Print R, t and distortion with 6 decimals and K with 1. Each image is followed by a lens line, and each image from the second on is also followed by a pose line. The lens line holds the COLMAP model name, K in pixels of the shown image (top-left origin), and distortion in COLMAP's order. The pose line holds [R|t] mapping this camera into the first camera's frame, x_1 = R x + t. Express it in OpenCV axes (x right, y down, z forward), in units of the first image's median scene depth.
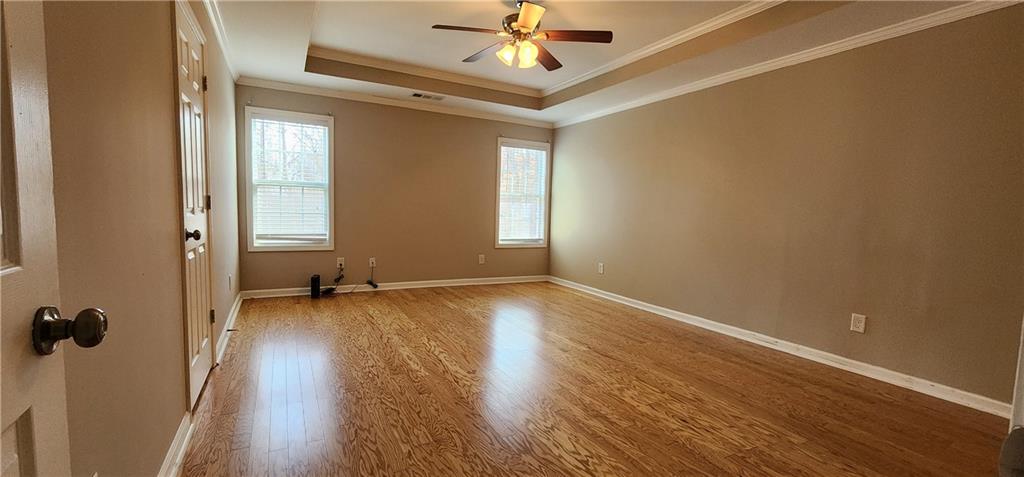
lens RADIAL K [[422.3, 0, 512.9], [0, 422.3, 236.2], [0, 0, 1]] dist [0.000179, 0.000815]
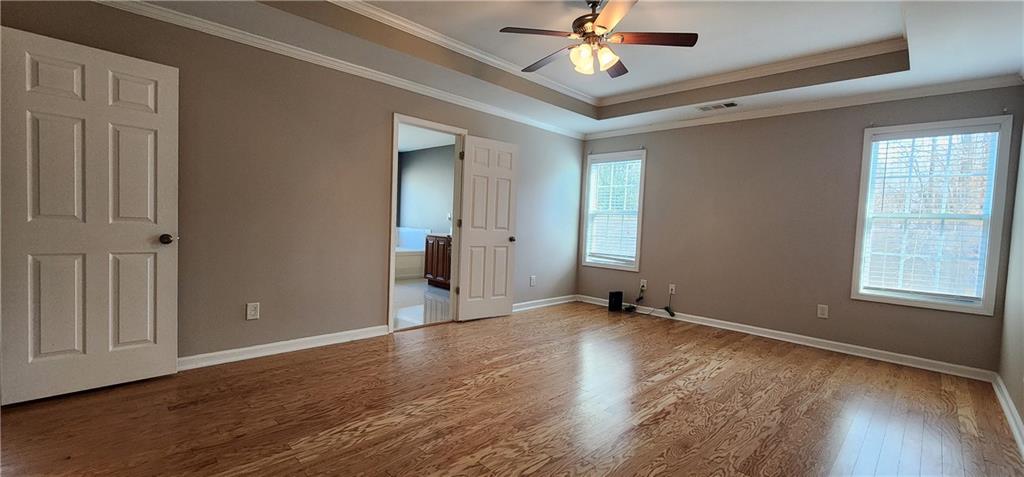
lens RADIAL K [[422.3, 0, 513.4], [0, 422.3, 240.6], [0, 0, 1]] dist [0.000179, 0.000815]
pose [[0.297552, 0.022439, -0.954442, 0.547465], [-0.092038, 0.995742, -0.005283, -0.012535], [0.950259, 0.089417, 0.298350, 0.391007]]
